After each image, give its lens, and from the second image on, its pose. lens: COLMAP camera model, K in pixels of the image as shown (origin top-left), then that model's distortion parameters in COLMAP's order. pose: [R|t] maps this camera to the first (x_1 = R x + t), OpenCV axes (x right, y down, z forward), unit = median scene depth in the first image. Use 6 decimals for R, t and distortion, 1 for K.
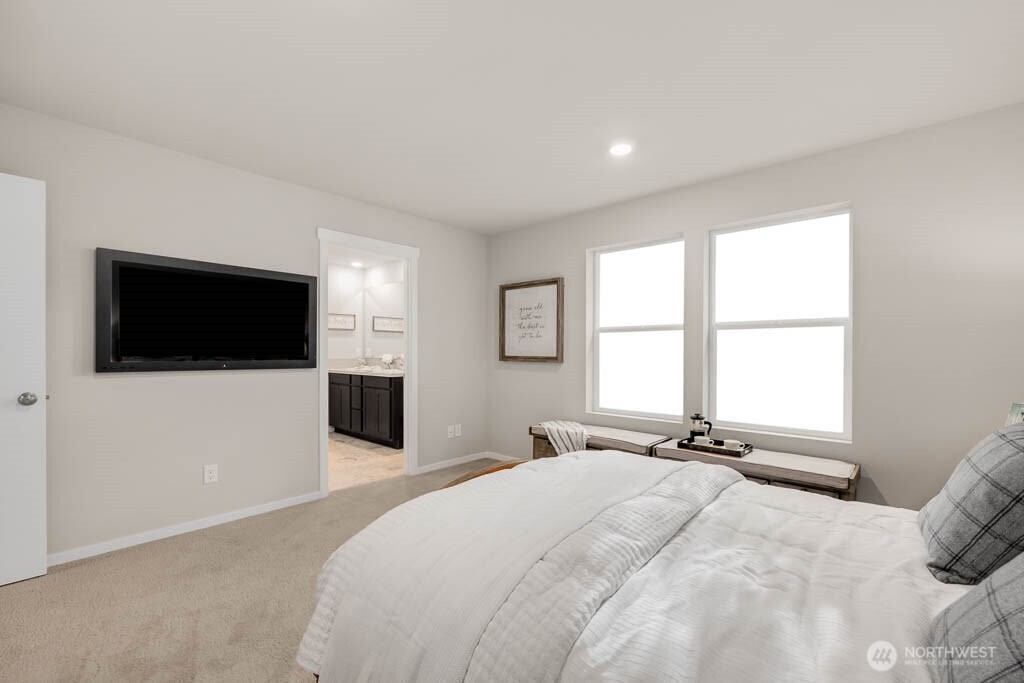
lens RADIAL K [[421.8, 0, 530.9], [0, 421.8, 345.1], [0, 0, 1]] dist [-0.010153, 0.001457]
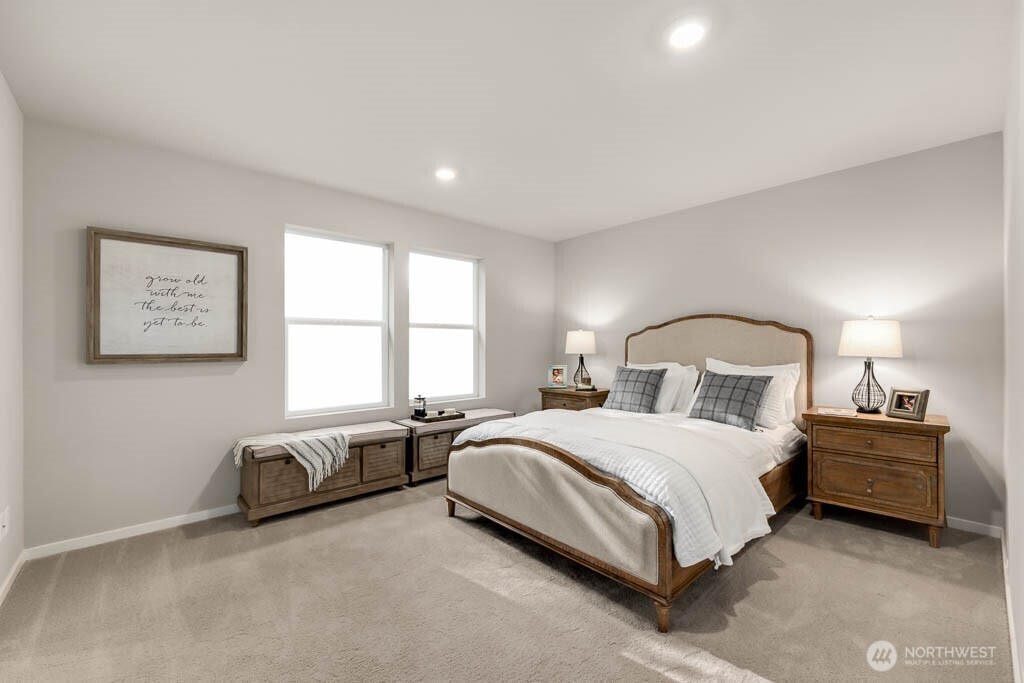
lens RADIAL K [[421.8, 0, 516.4], [0, 421.8, 346.9], [0, 0, 1]] dist [-0.010153, 0.001457]
pose [[0.106878, -0.011625, 0.994204, -0.595503], [-0.012577, 0.999836, 0.013043, 0.000391], [-0.994193, -0.013898, 0.106714, 0.422637]]
